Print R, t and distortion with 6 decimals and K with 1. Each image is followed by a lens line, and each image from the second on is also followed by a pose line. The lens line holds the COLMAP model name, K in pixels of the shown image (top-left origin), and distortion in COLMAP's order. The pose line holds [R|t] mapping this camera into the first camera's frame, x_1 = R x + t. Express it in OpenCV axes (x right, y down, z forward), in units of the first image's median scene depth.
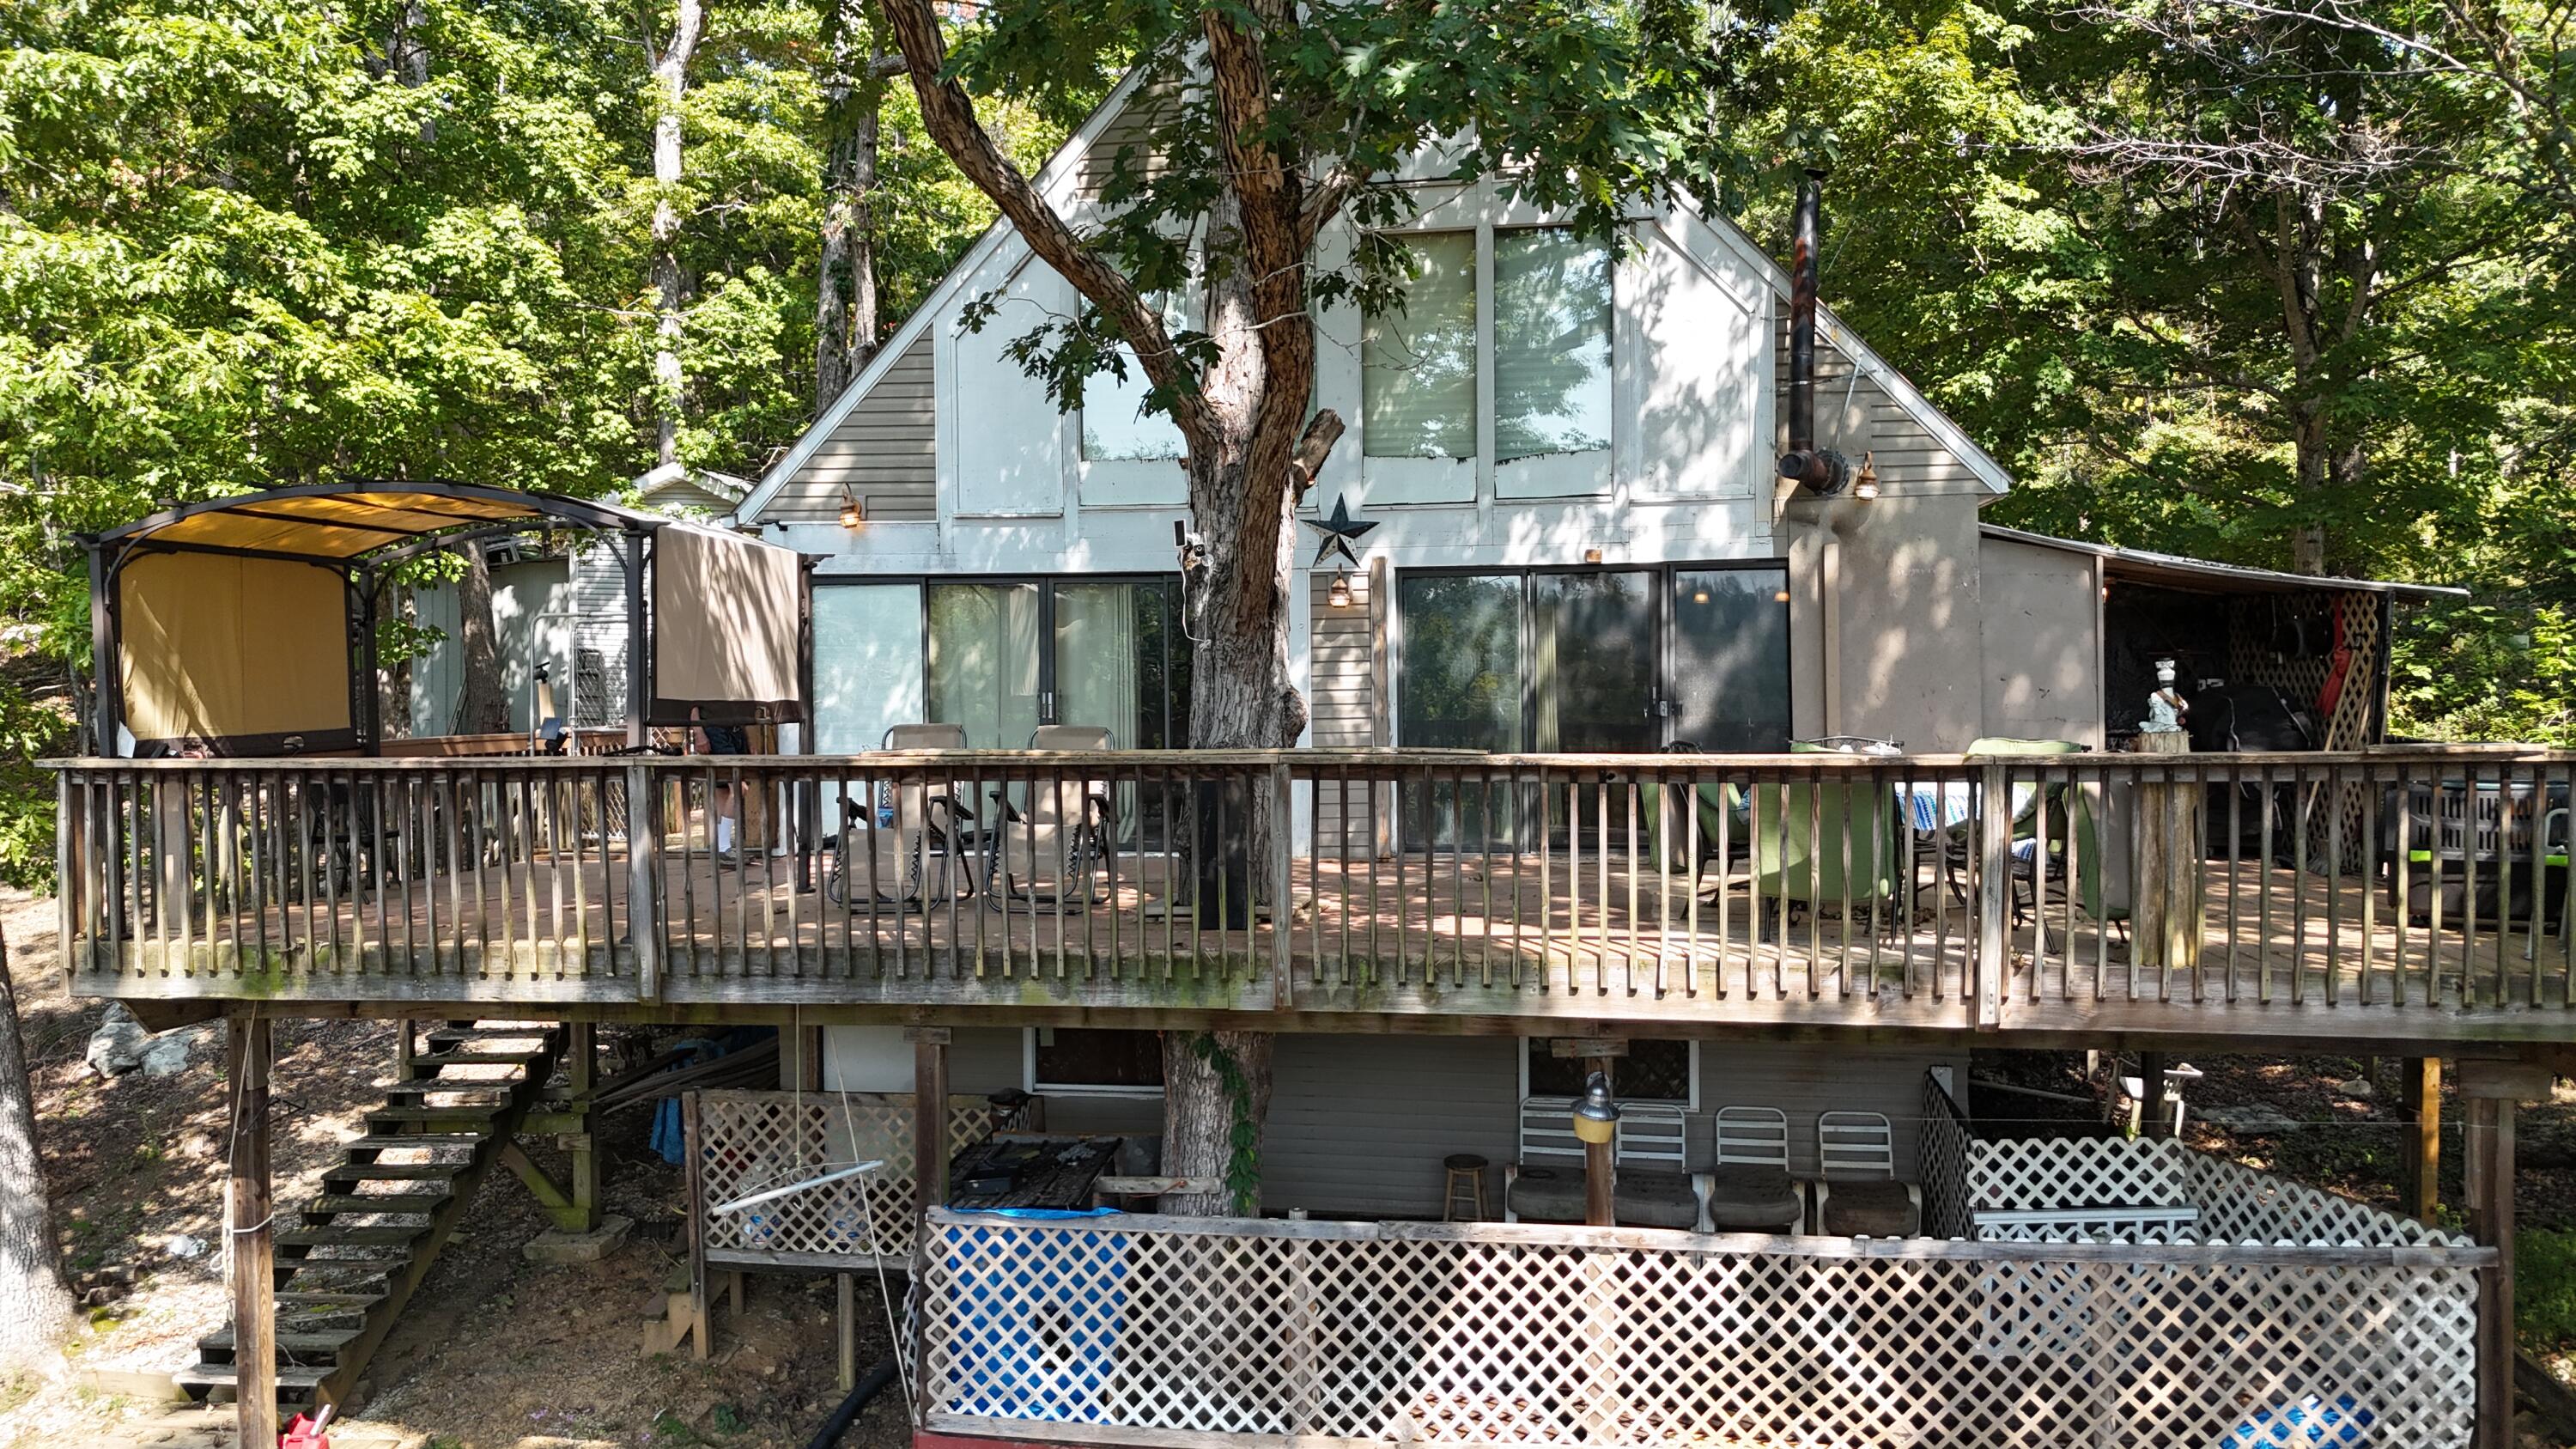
lens RADIAL K [[1900.7, 0, 1288.0], [0, 1900.7, 724.5], [0, 0, 1]] dist [0.073691, -0.073494]
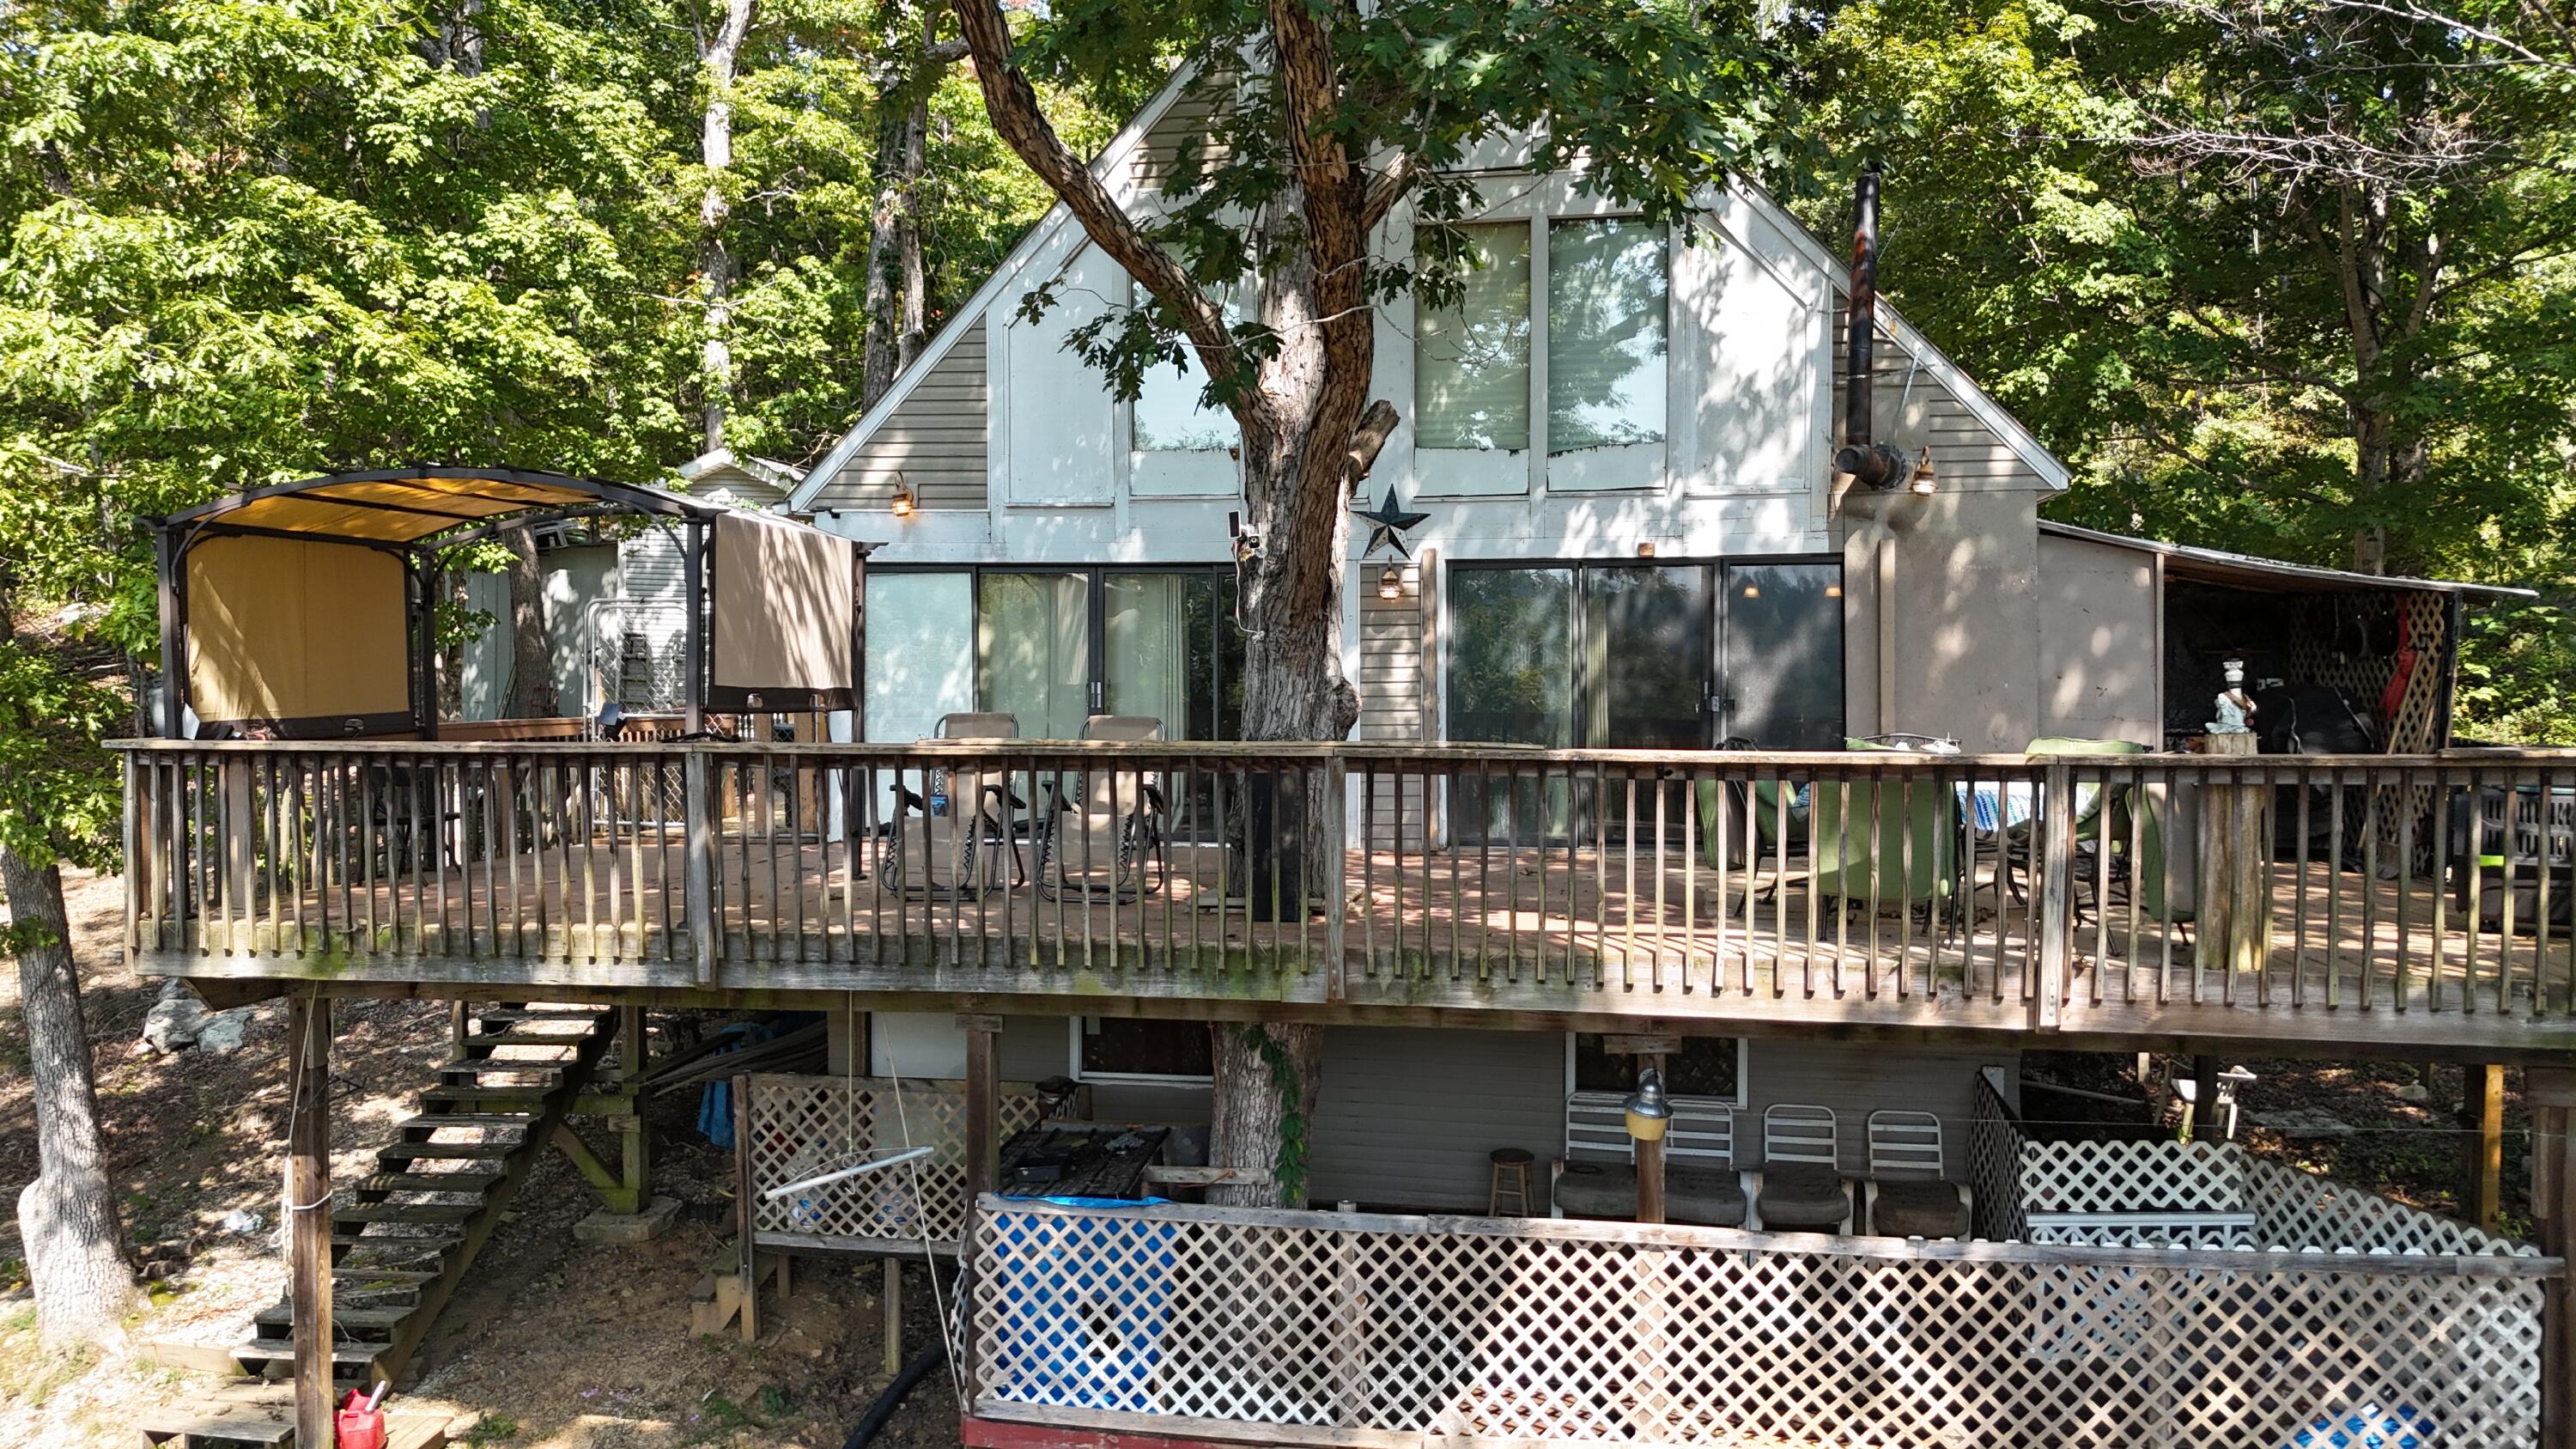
lens RADIAL K [[1900.7, 0, 1288.0], [0, 1900.7, 724.5], [0, 0, 1]] dist [0.073691, -0.073494]
pose [[0.999782, 0.009405, -0.018631, -0.009309], [-0.009302, 0.999941, 0.005586, -0.001303], [0.018682, -0.005411, 0.999811, 0.001307]]
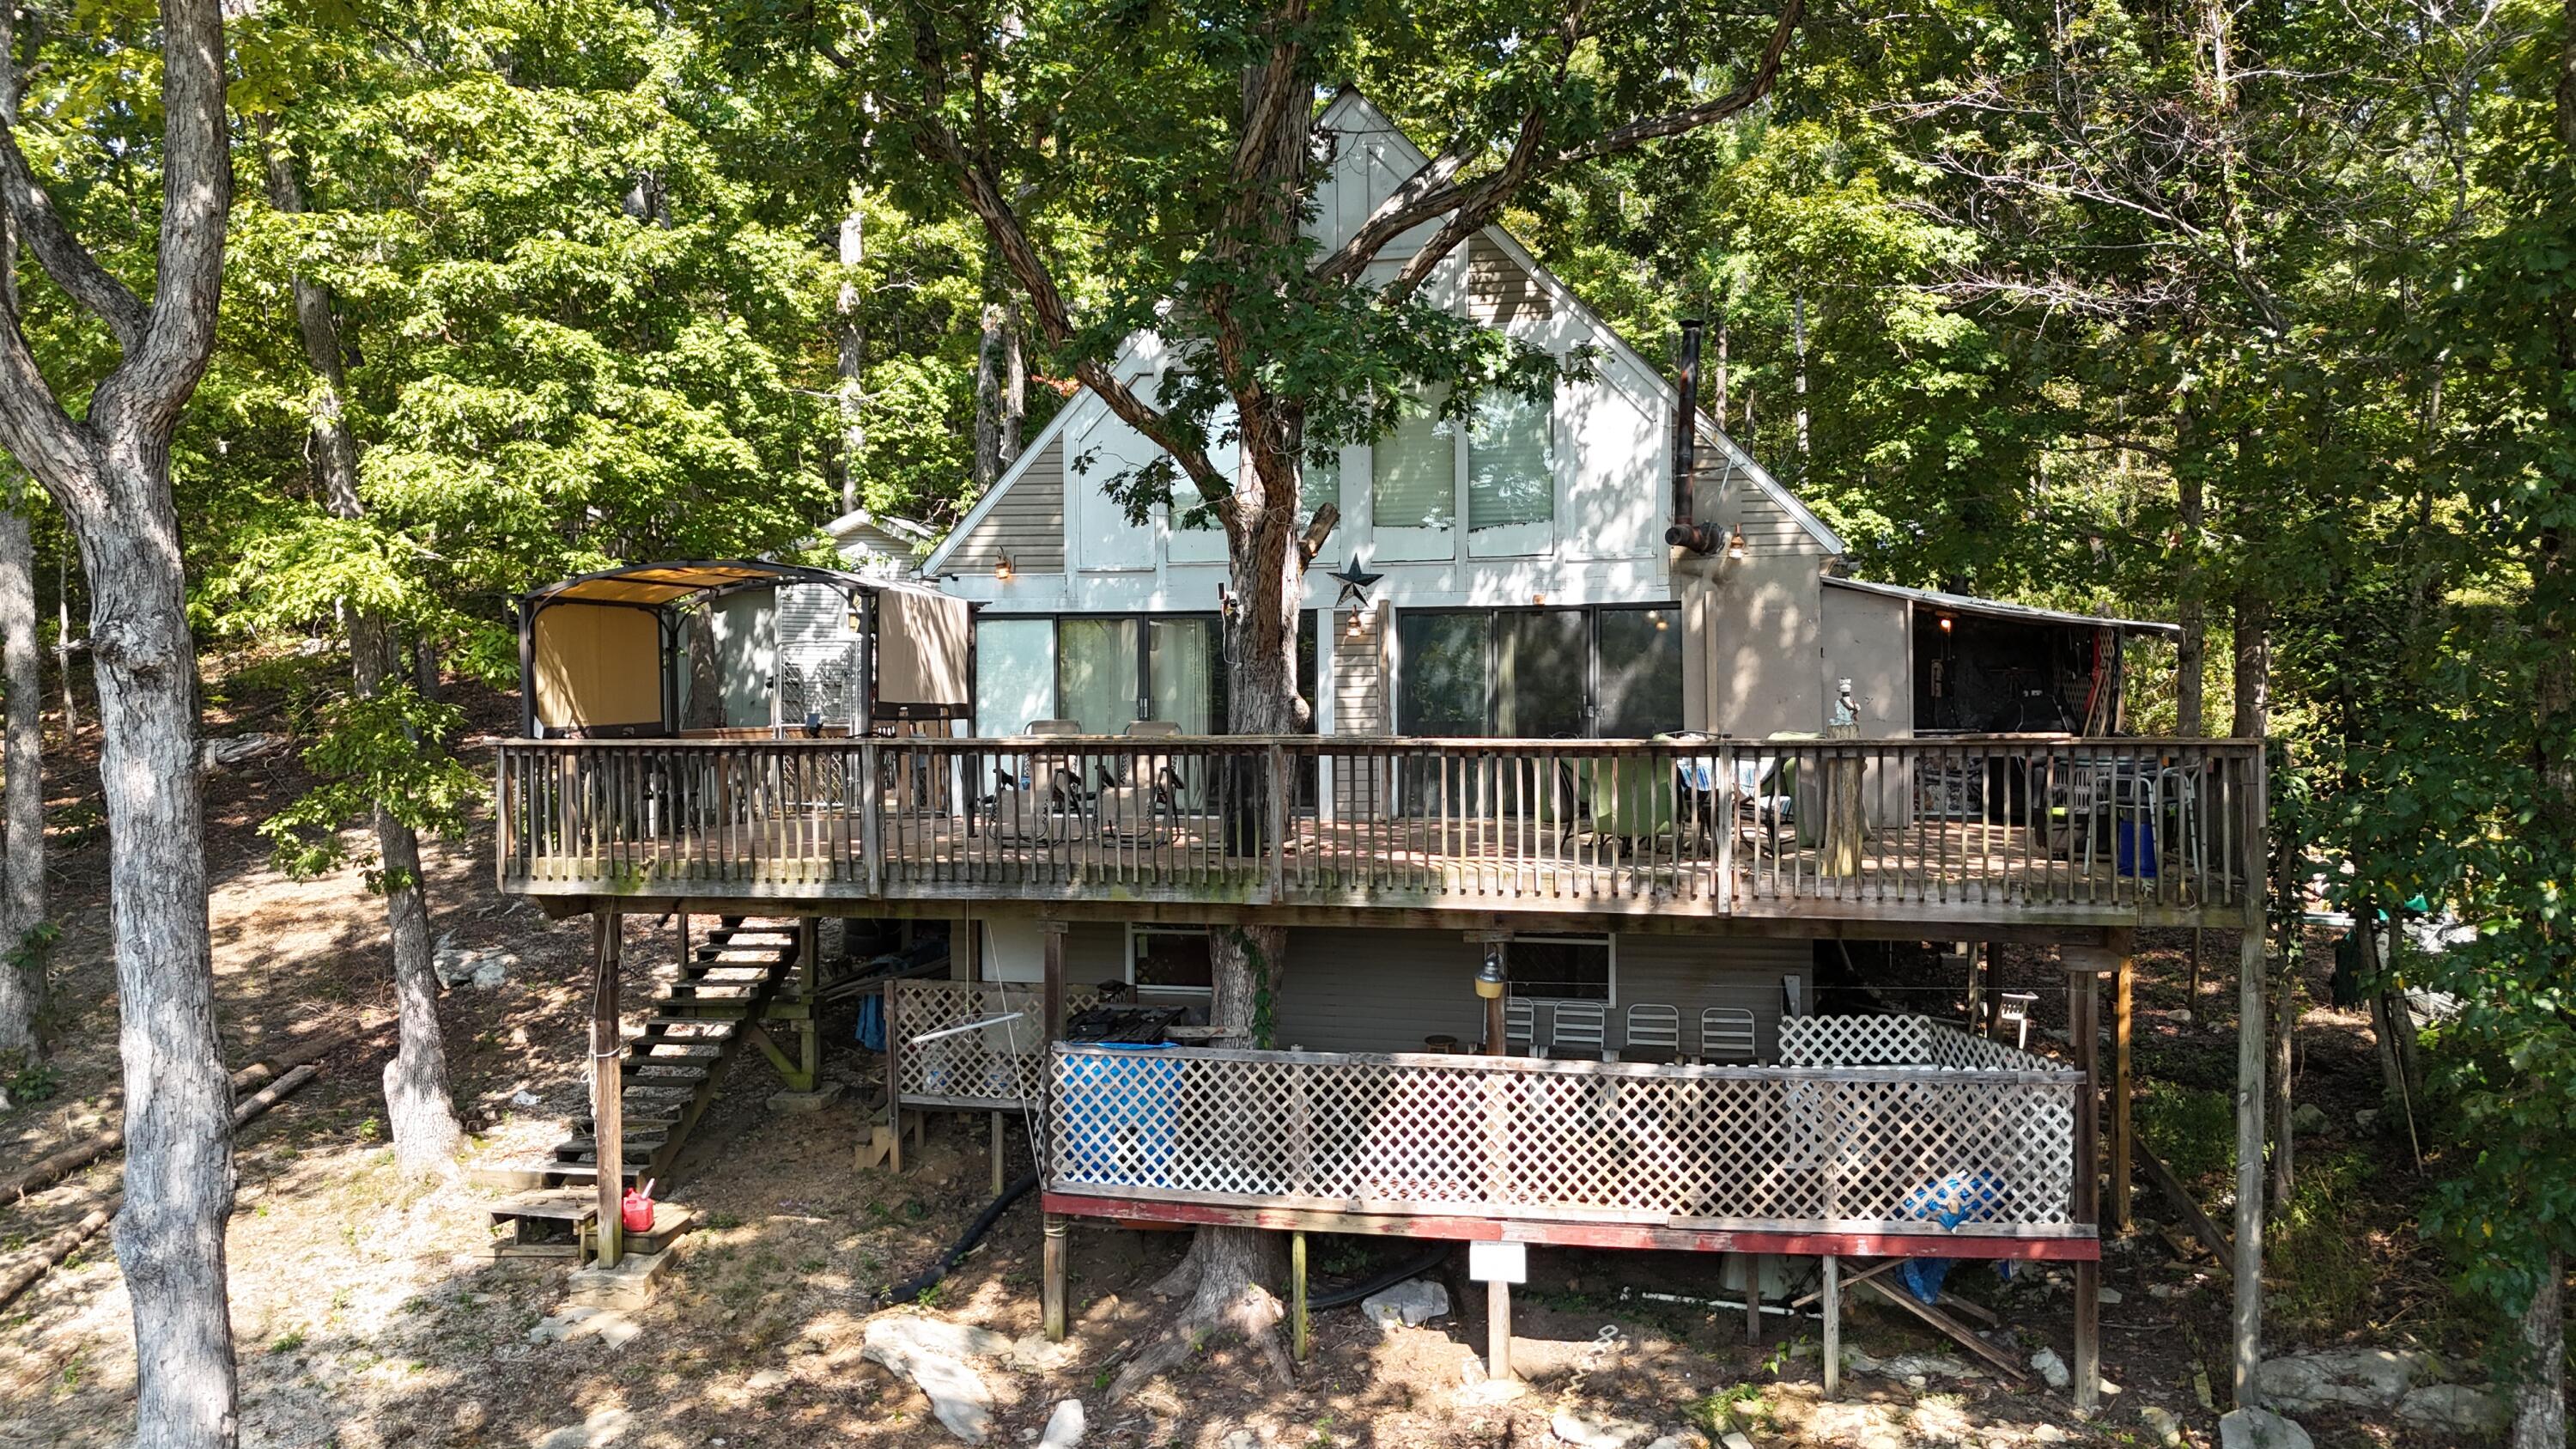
lens RADIAL K [[1895.5, 0, 1288.0], [0, 1895.5, 724.5], [0, 0, 1]] dist [0.167391, -0.428057]
pose [[0.997128, 0.003828, -0.075644, 0.109256], [-0.004111, 0.999985, -0.003590, 0.008877], [0.075629, 0.003891, 0.997128, -0.482359]]
